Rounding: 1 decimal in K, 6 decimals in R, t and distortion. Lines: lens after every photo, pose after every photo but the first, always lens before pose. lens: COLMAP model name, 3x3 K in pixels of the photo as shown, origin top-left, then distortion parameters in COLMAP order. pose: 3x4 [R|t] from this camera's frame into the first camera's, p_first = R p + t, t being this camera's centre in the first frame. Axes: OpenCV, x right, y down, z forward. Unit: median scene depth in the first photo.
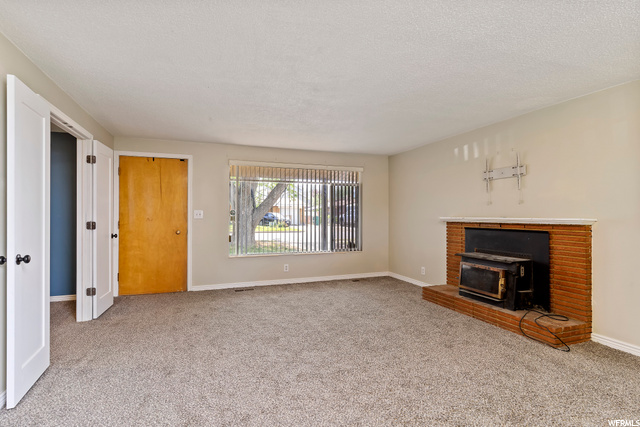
lens RADIAL K [[333.8, 0, 318.4], [0, 333.8, 217.3], [0, 0, 1]] dist [-0.012994, 0.000083]
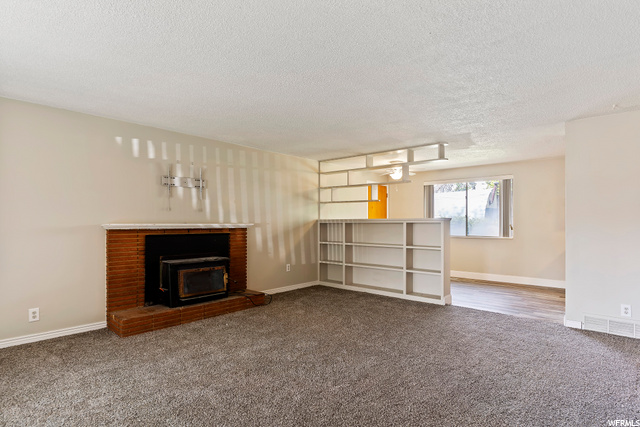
lens RADIAL K [[333.8, 0, 318.4], [0, 333.8, 217.3], [0, 0, 1]] dist [-0.012994, 0.000083]
pose [[-0.491096, 0.009107, 0.871058, -0.605744], [0.001769, 0.999954, -0.009457, -0.008221], [-0.871103, -0.003104, -0.491090, 1.163499]]
